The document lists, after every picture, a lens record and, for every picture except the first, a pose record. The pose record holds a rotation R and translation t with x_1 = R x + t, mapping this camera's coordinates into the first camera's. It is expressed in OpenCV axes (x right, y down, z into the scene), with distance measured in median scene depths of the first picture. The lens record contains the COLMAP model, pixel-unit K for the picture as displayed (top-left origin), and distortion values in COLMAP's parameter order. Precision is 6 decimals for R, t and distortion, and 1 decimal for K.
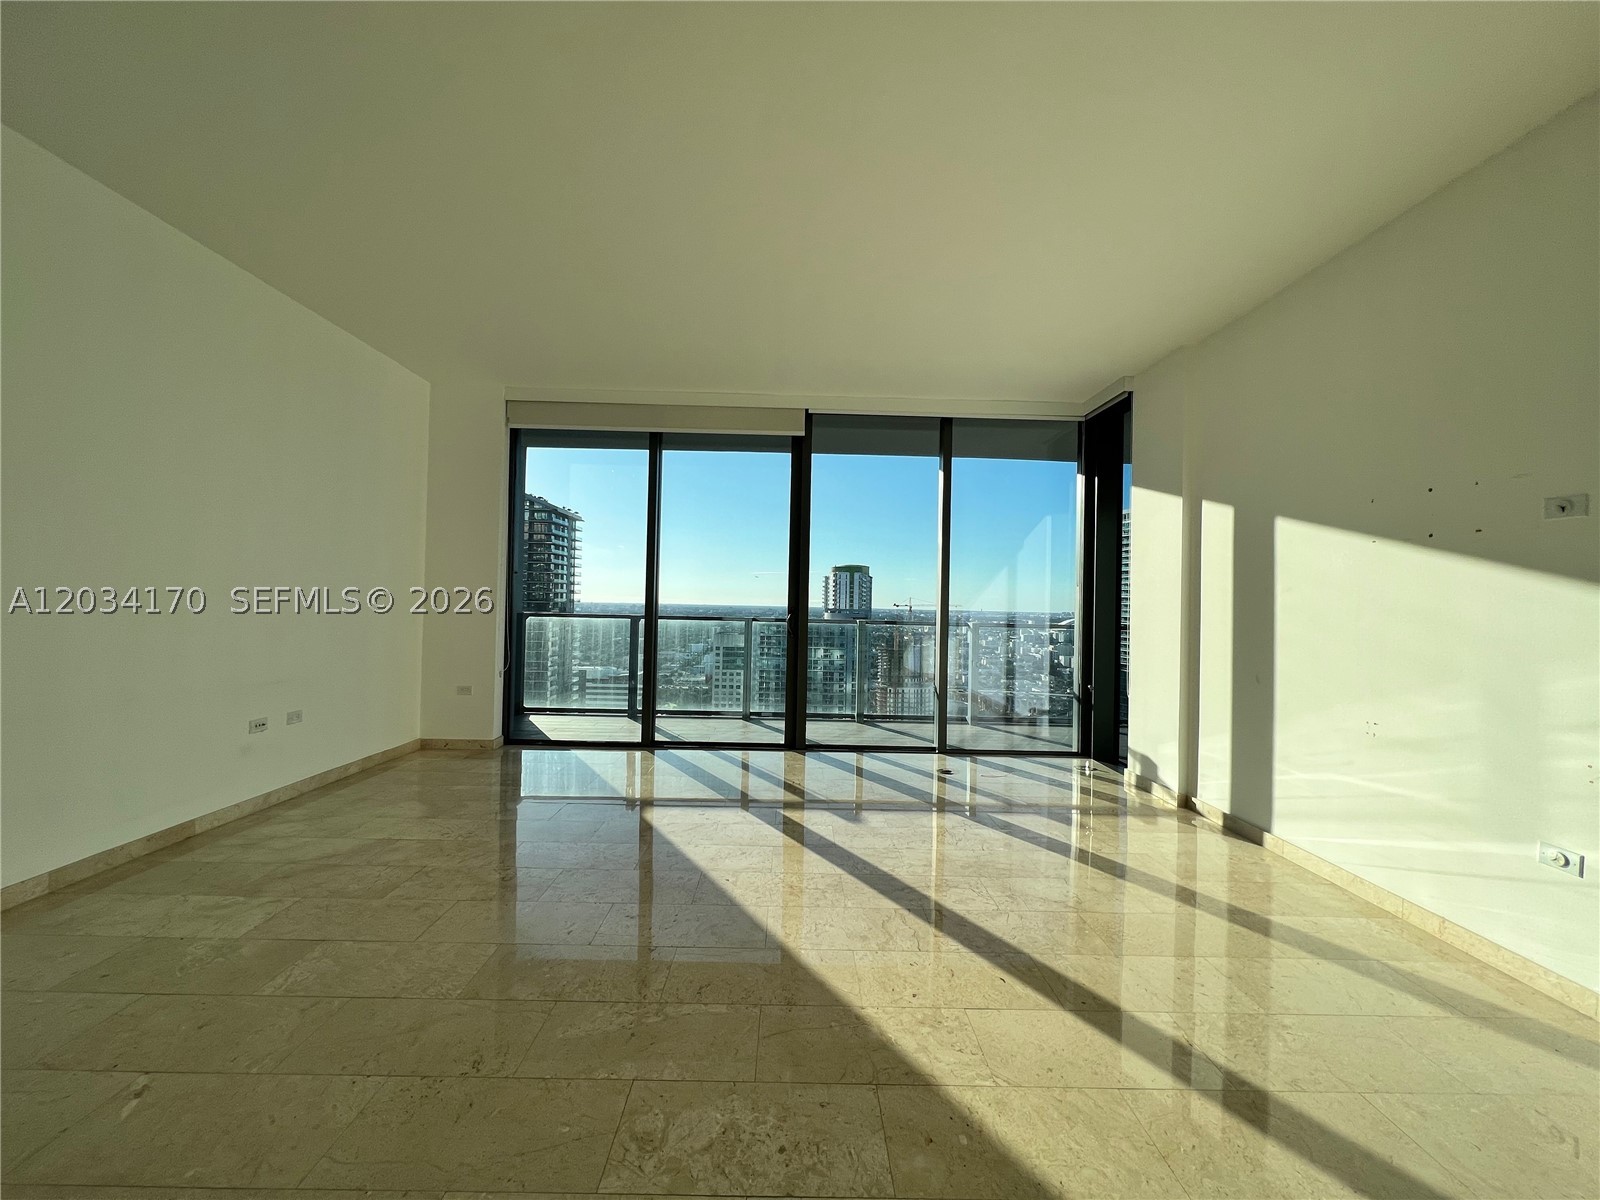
lens RADIAL K [[642.4, 0, 799.8], [0, 642.4, 594.0], [0, 0, 1]] dist [-0.001624, 0.001125]
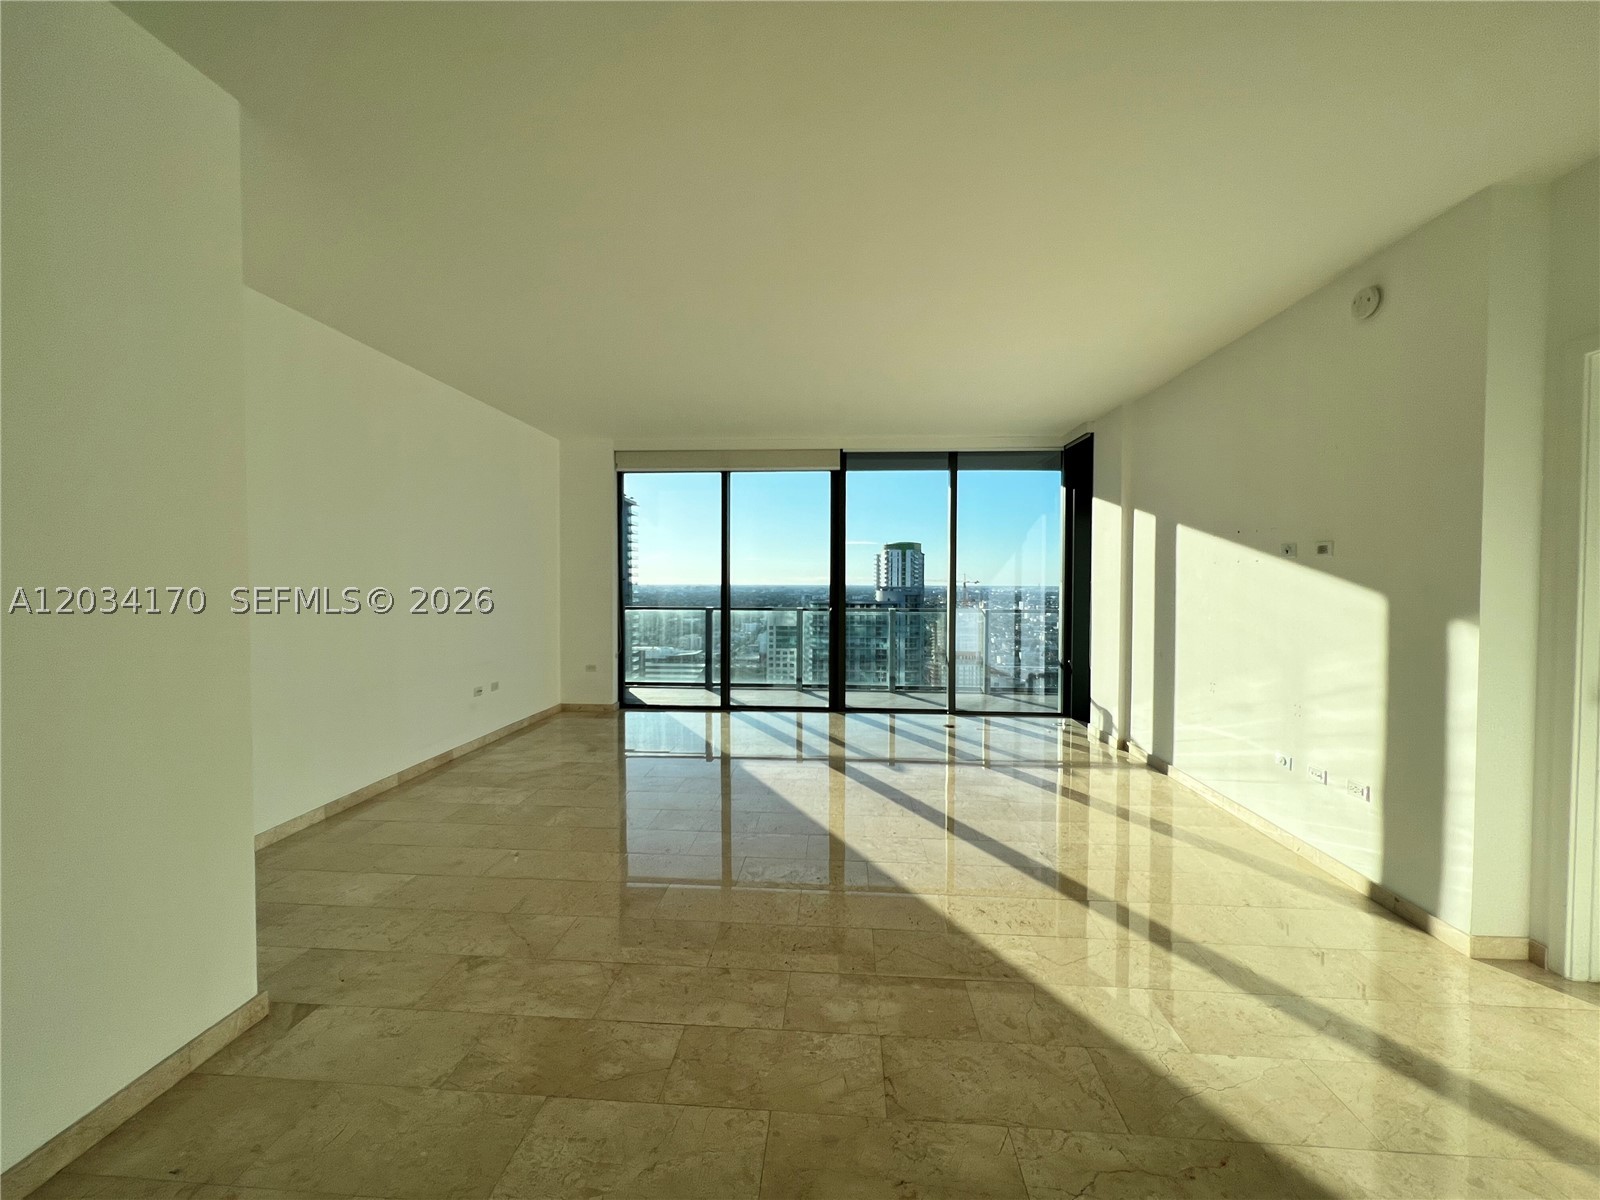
lens RADIAL K [[642.4, 0, 796.7], [0, 642.4, 604.6], [0, 0, 1]] dist [-0.001624, 0.001125]
pose [[0.996173, -0.015944, -0.085934, 0.025926], [0.020202, 0.998599, 0.048917, -0.038915], [0.085034, -0.050465, 0.995099, -0.288334]]
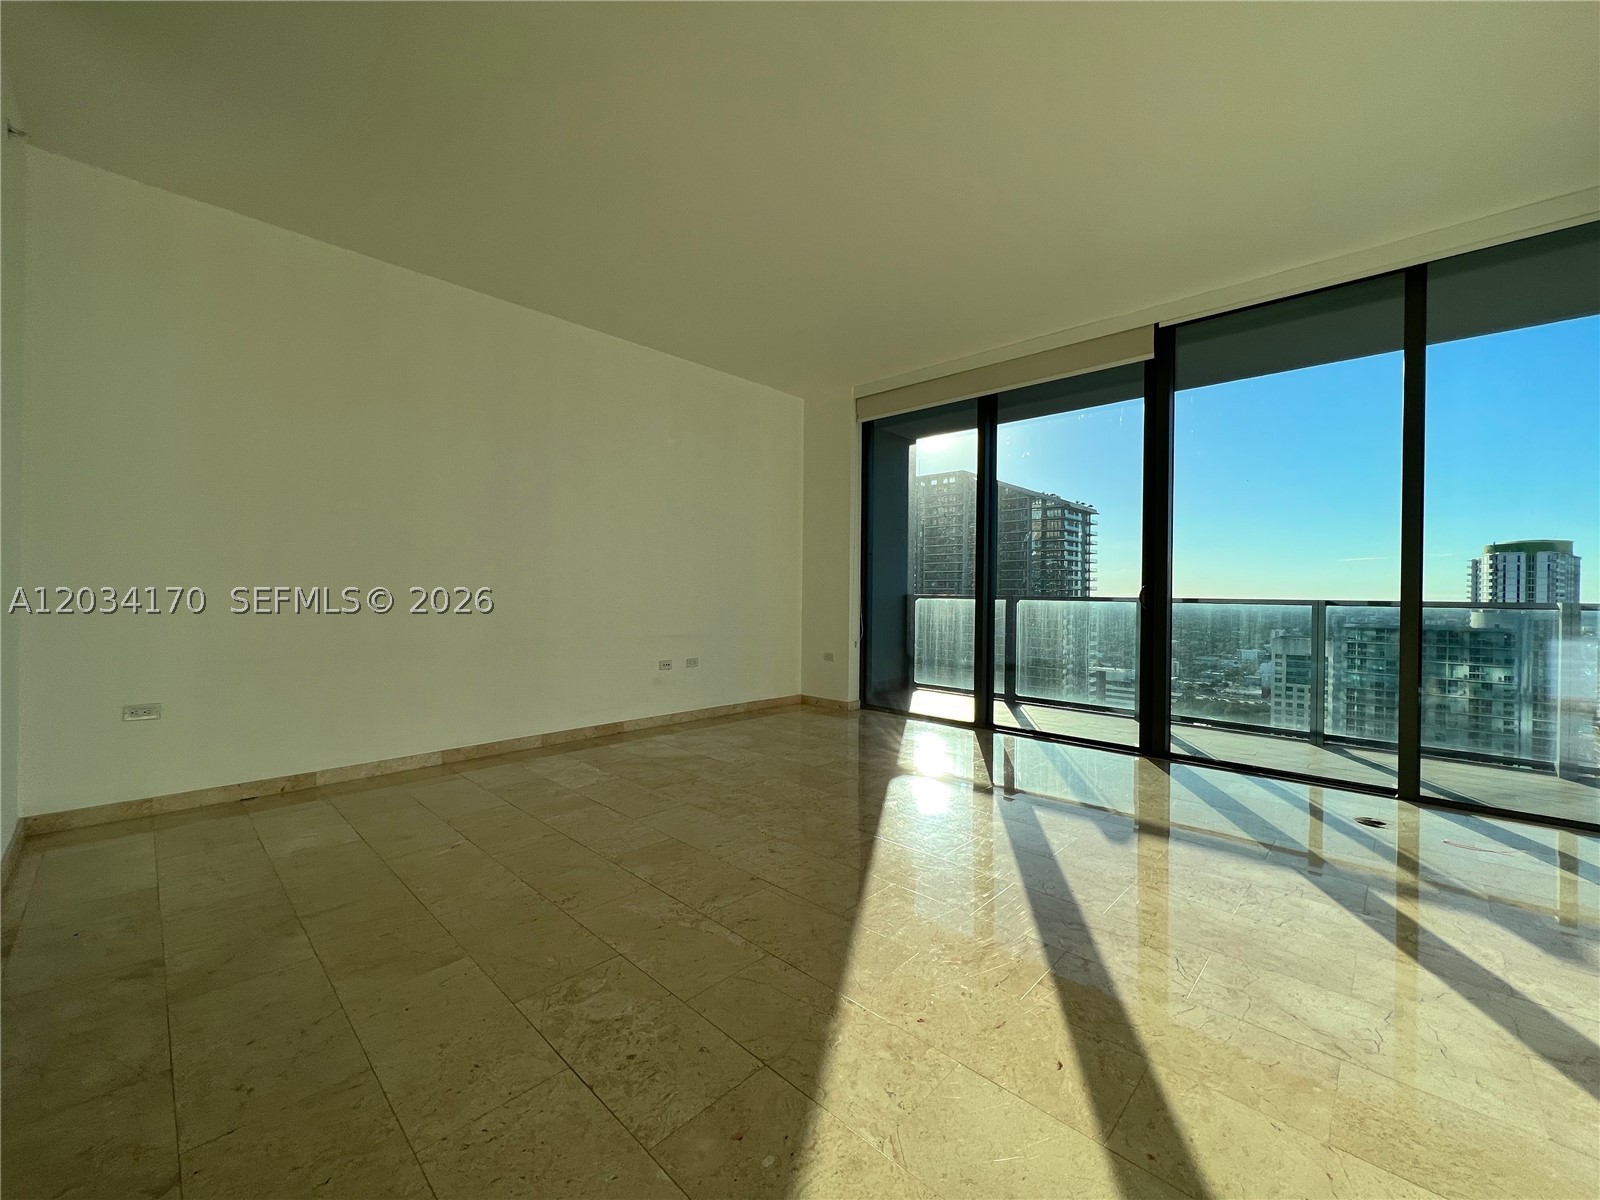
lens RADIAL K [[642.4, 0, 790.2], [0, 642.4, 594.2], [0, 0, 1]] dist [-0.001624, 0.001125]
pose [[0.711769, -0.011960, -0.702312, 0.232998], [0.014537, 0.999892, -0.002295, 0.037162], [0.702263, -0.008576, 0.711866, 0.122497]]
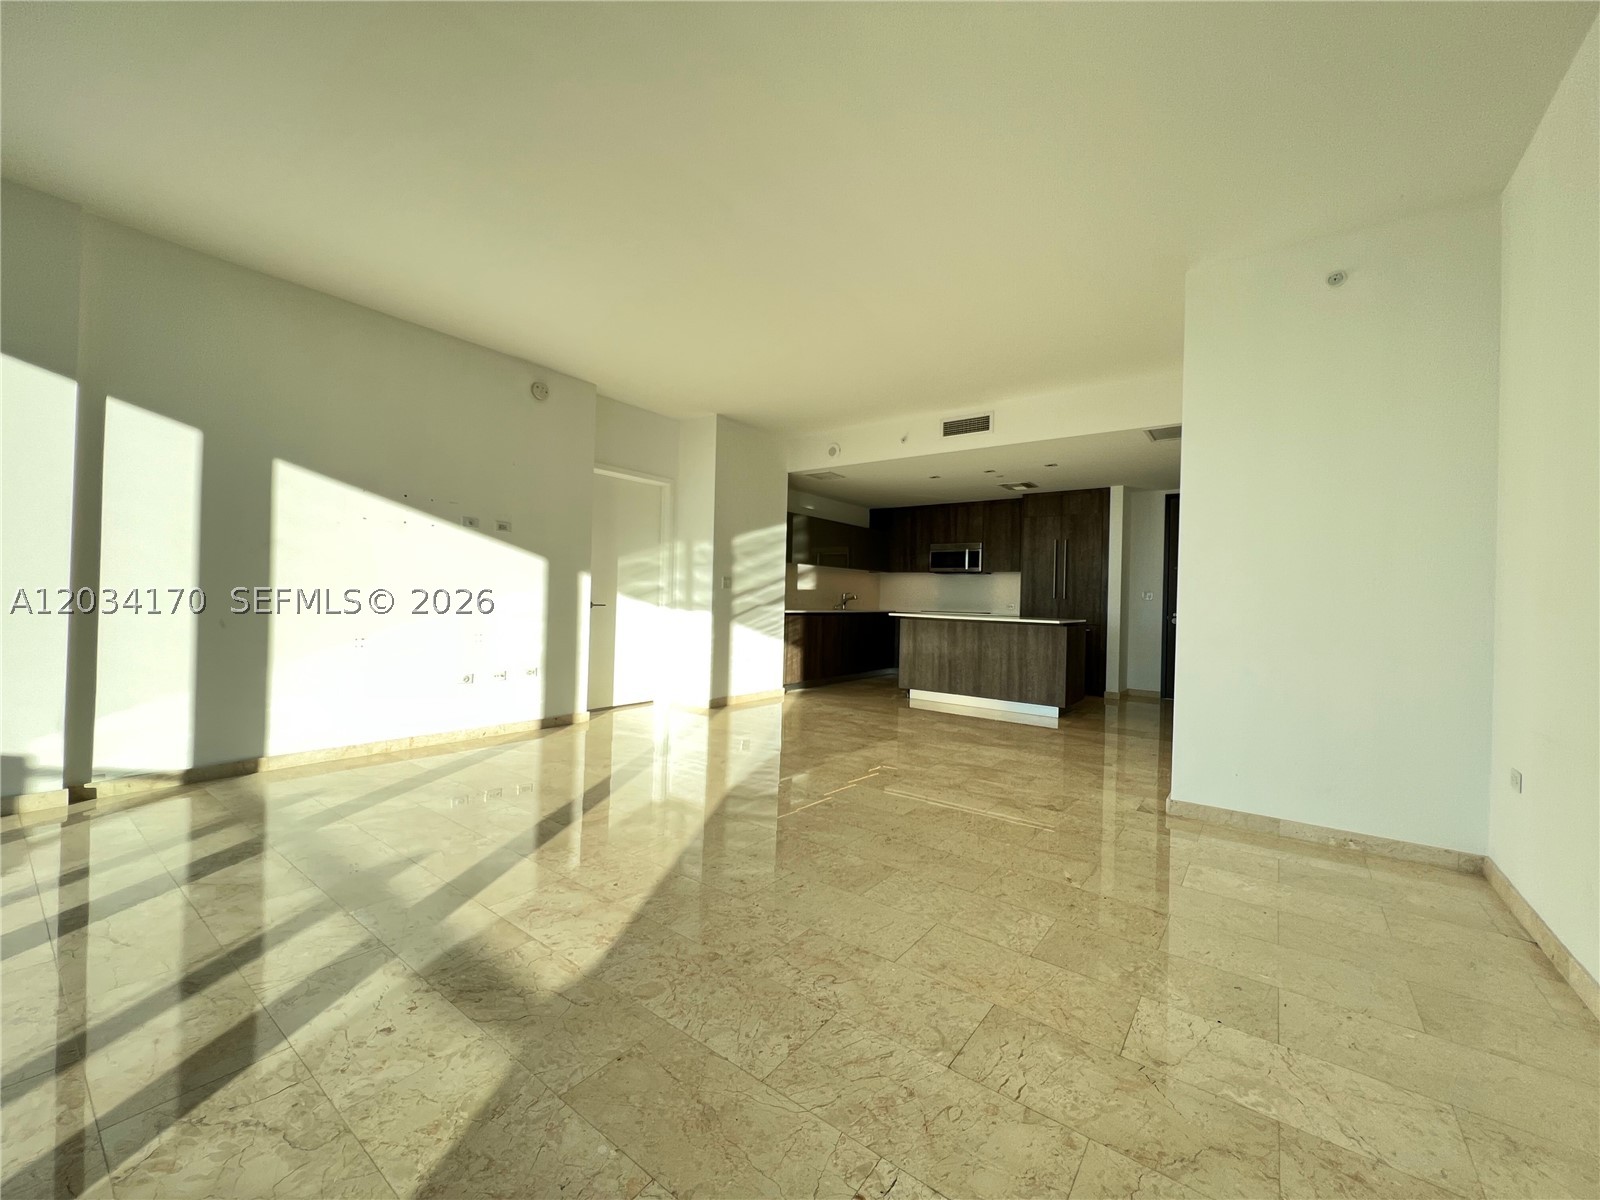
lens RADIAL K [[642.4, 0, 798.3], [0, 642.4, 594.5], [0, 0, 1]] dist [-0.001624, 0.001125]
pose [[-0.795190, -0.039259, 0.605088, -0.420276], [-0.051692, 0.998658, -0.003138, 0.024911], [-0.604153, -0.033774, -0.796152, 0.803591]]
